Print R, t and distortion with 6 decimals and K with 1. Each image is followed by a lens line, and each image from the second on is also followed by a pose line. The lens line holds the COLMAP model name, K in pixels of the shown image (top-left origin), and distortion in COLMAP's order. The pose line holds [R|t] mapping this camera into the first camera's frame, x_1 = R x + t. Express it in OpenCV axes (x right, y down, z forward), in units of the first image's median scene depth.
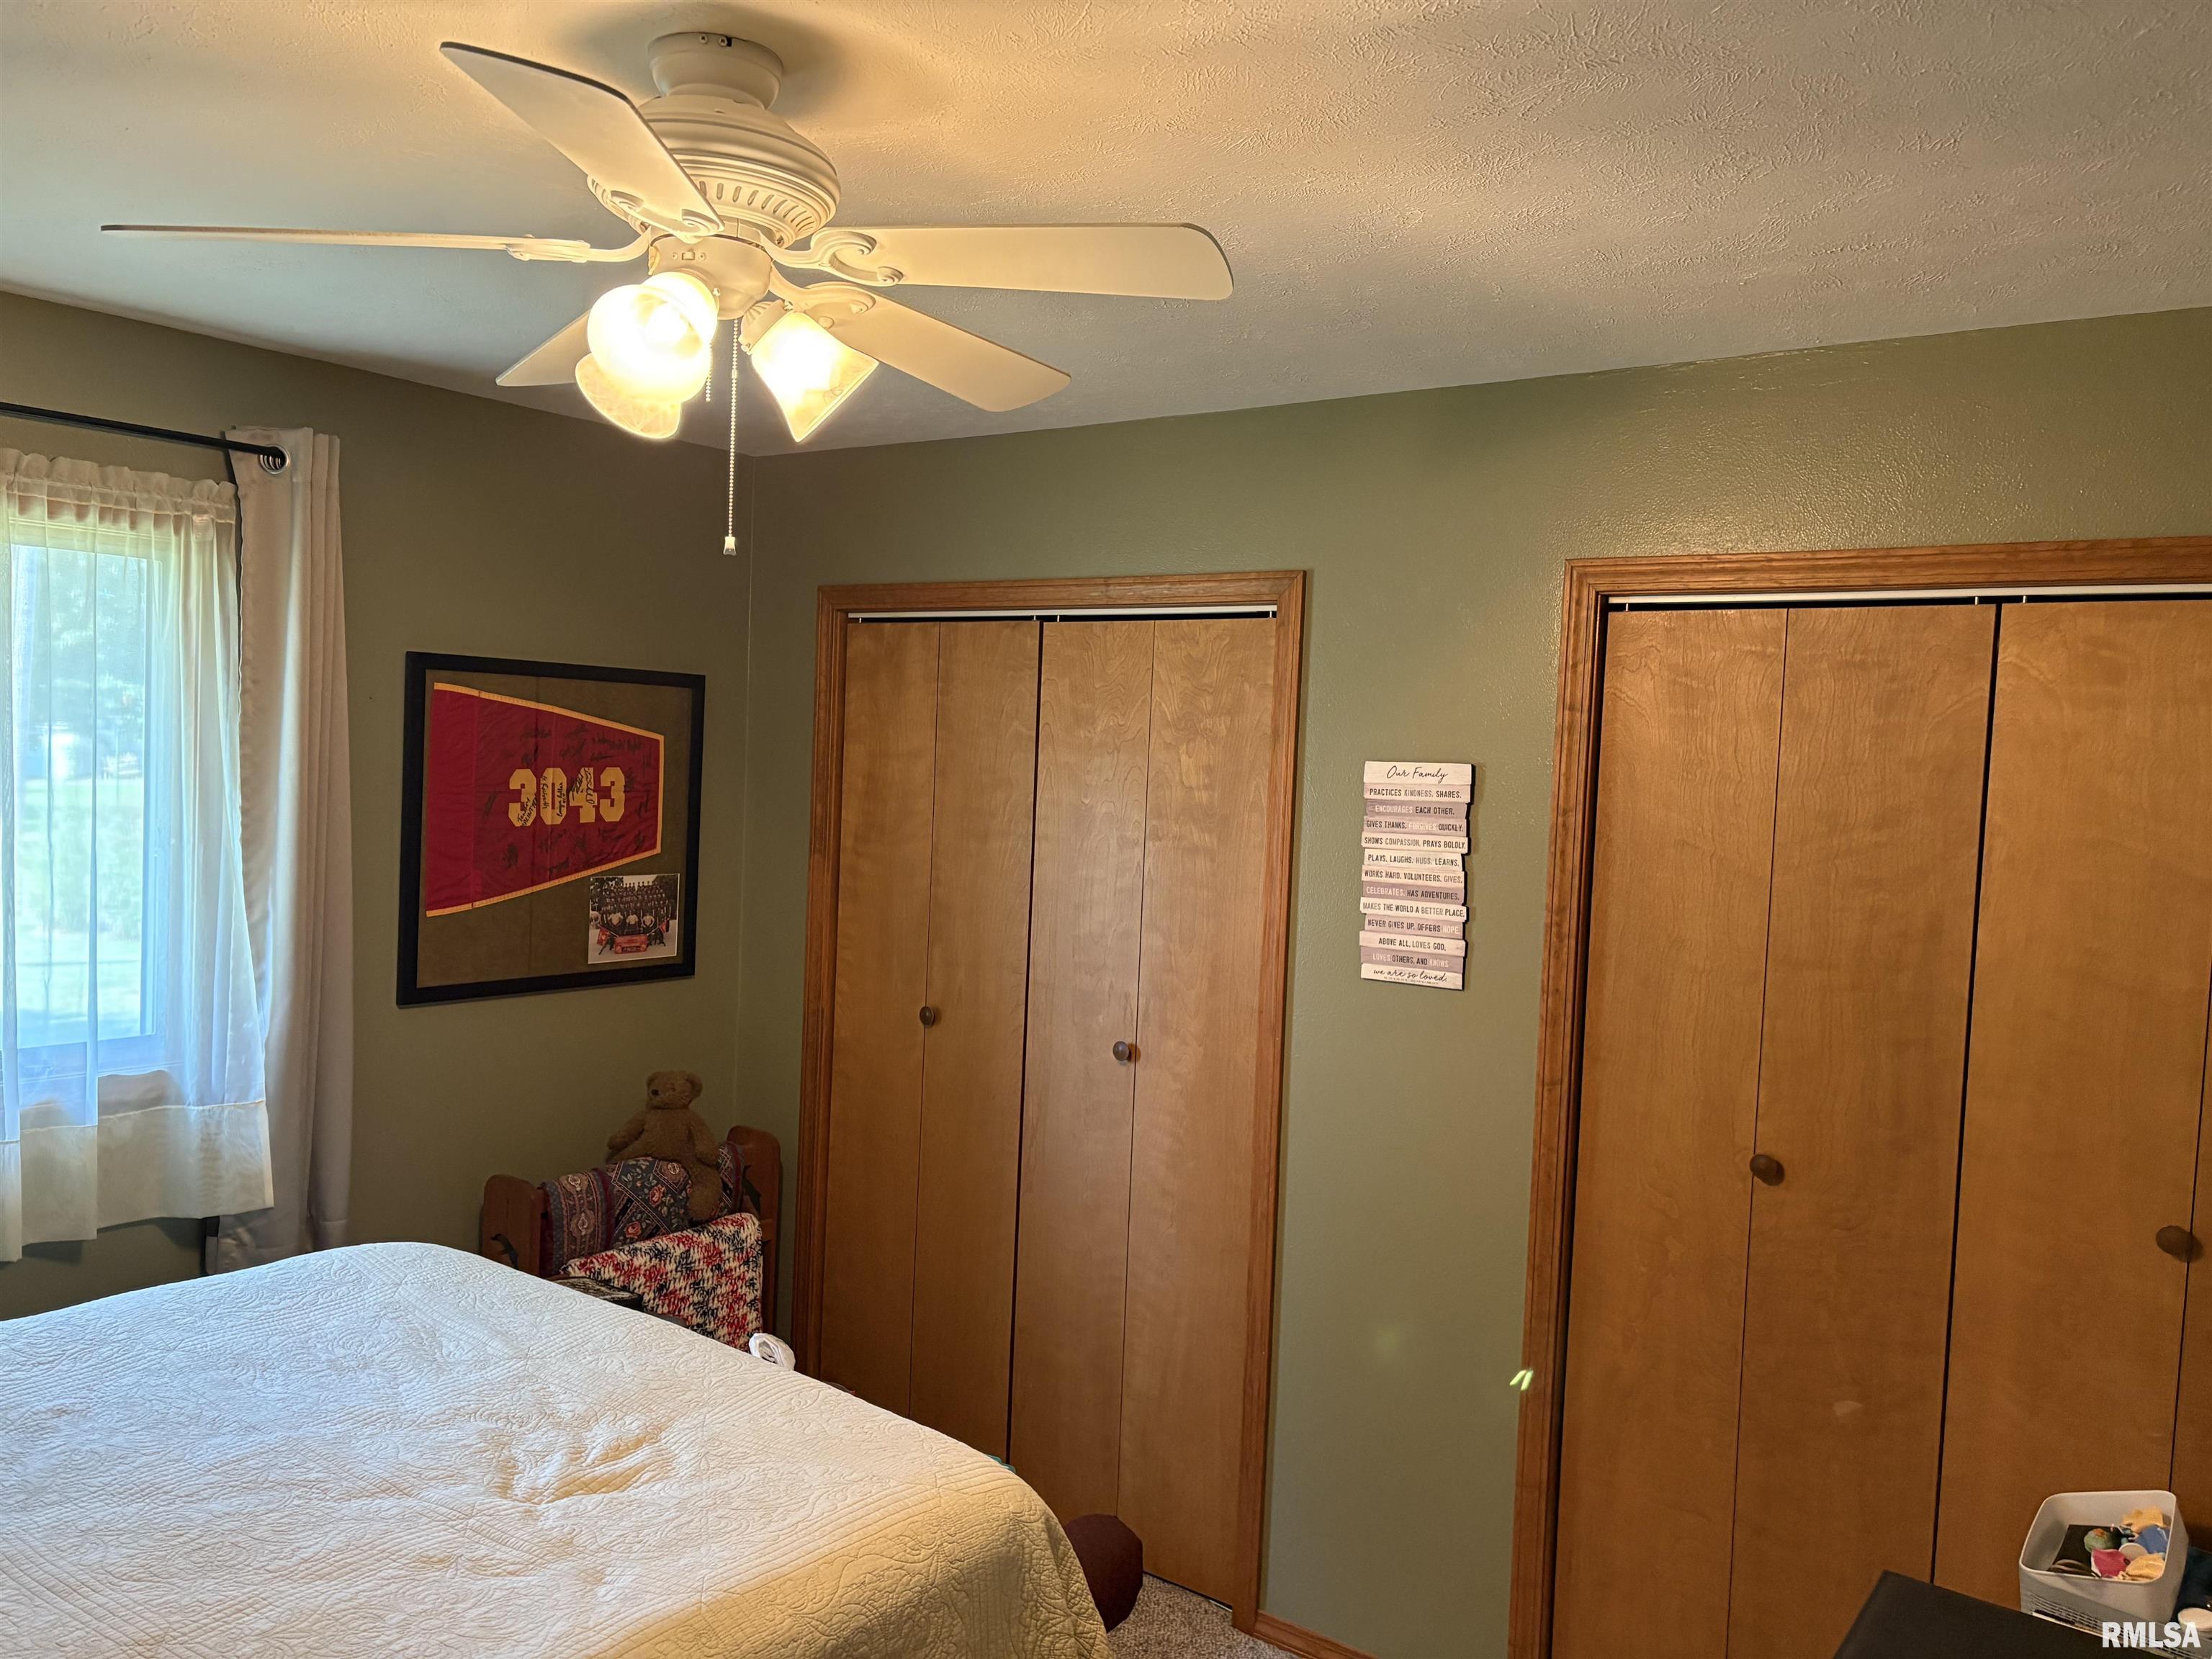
lens RADIAL K [[1665.3, 0, 1098.8], [0, 1665.3, 846.0], [0, 0, 1]] dist [0.055762, -0.064757]
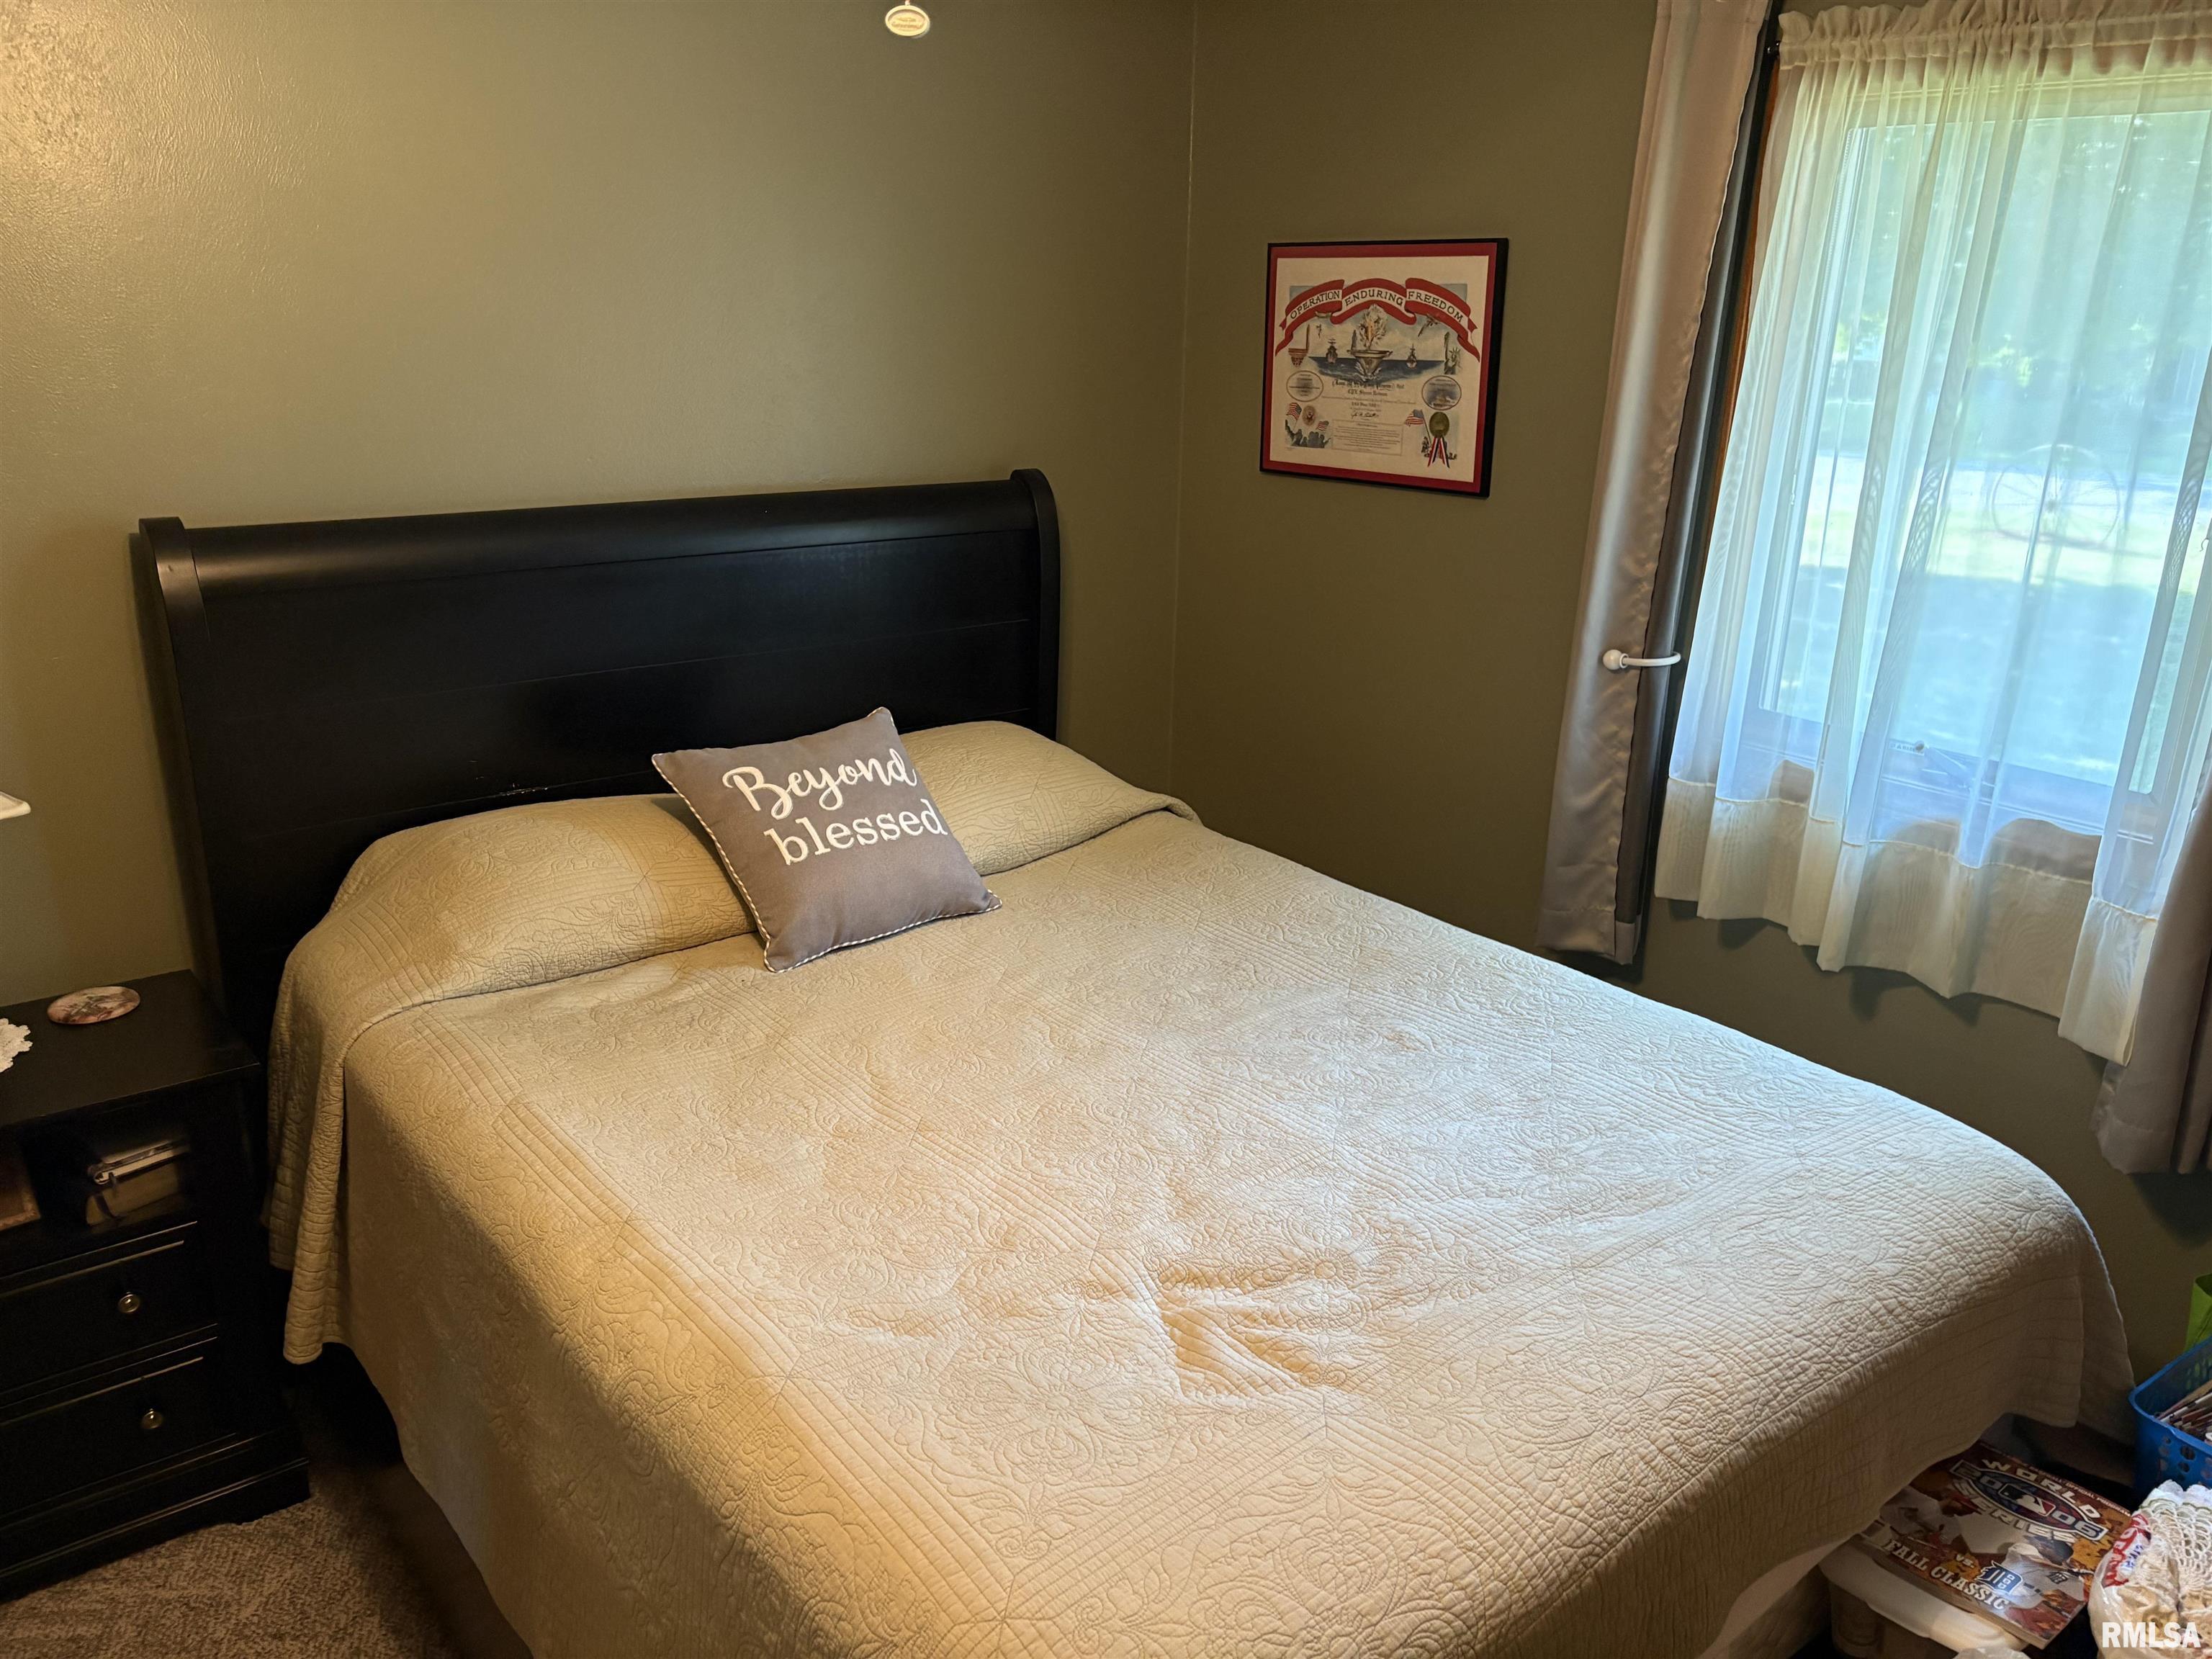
lens RADIAL K [[1665.3, 0, 1116.4], [0, 1665.3, 838.9], [0, 0, 1]] dist [0.055762, -0.064757]
pose [[-0.247211, 0.259403, -0.933593, 0.253521], [-0.083730, 0.954176, 0.287293, -0.044411], [0.965337, 0.149192, -0.214163, 0.732286]]
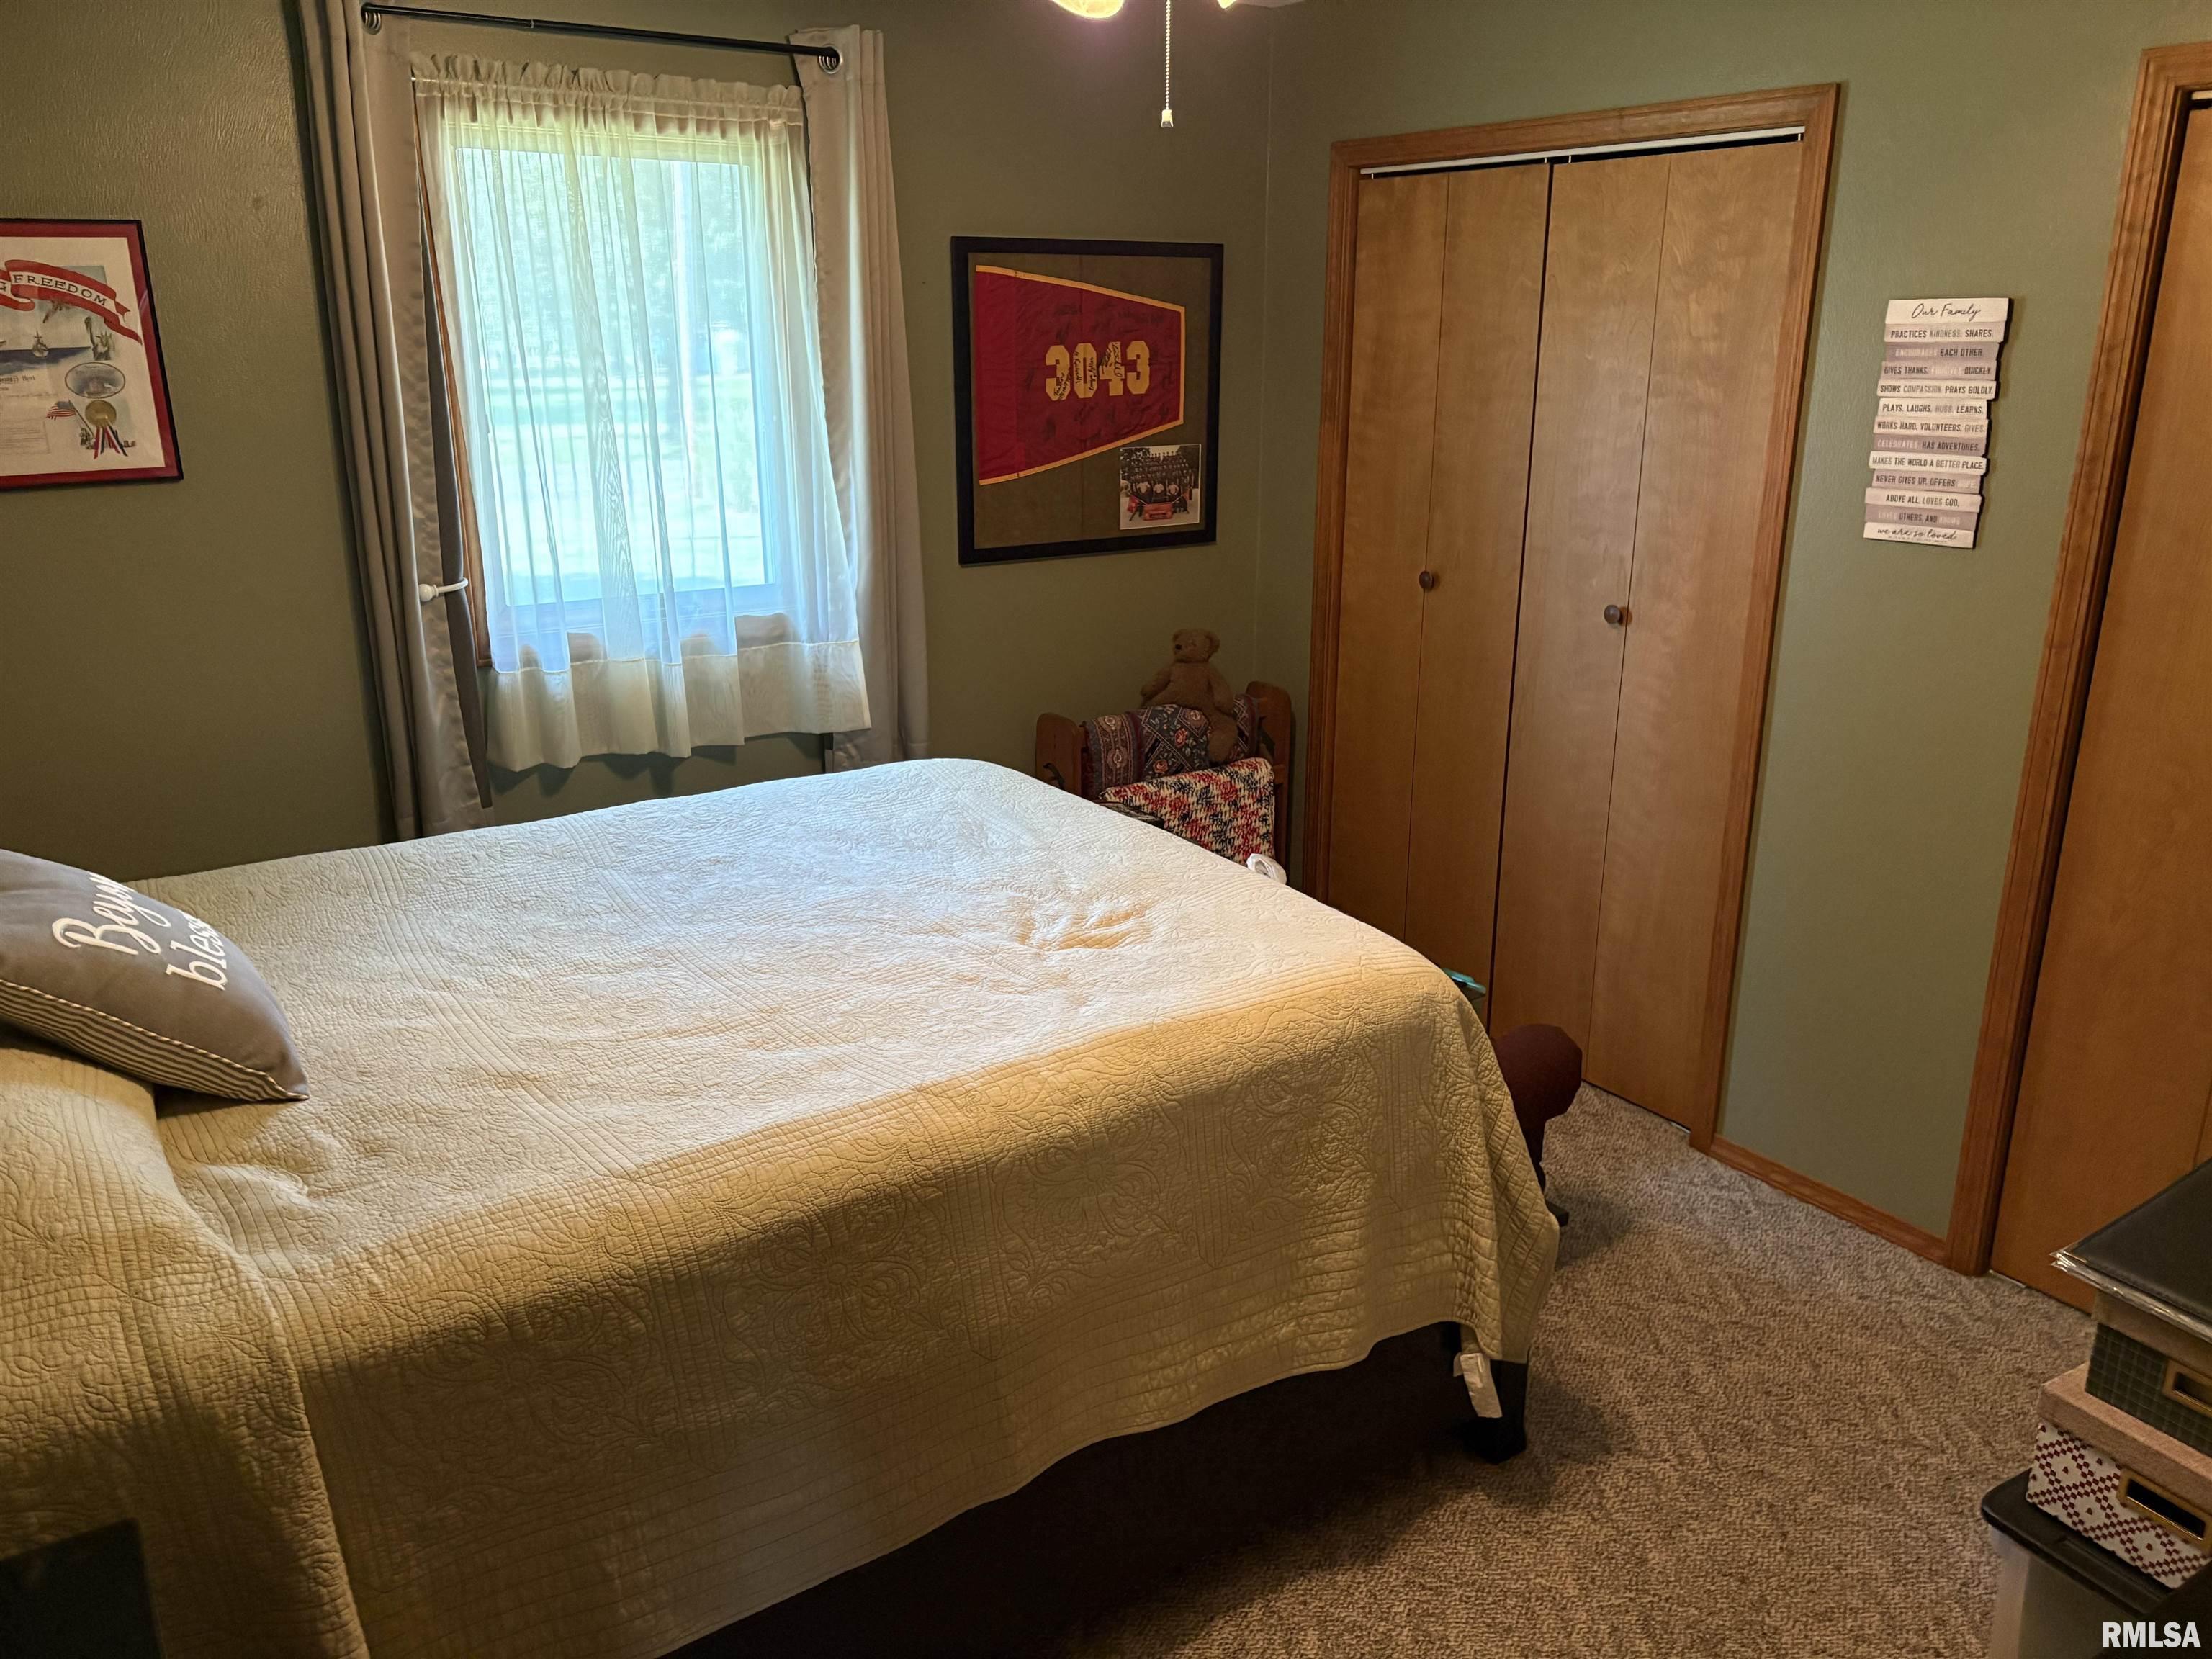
lens RADIAL K [[1665.3, 0, 1121.6], [0, 1665.3, 839.6], [0, 0, 1]] dist [0.055762, -0.064757]
pose [[0.945684, 0.058436, -0.319792, 0.074450], [0.020630, 0.970941, 0.238428, 0.008693], [0.324432, -0.232075, 0.916998, -0.070068]]
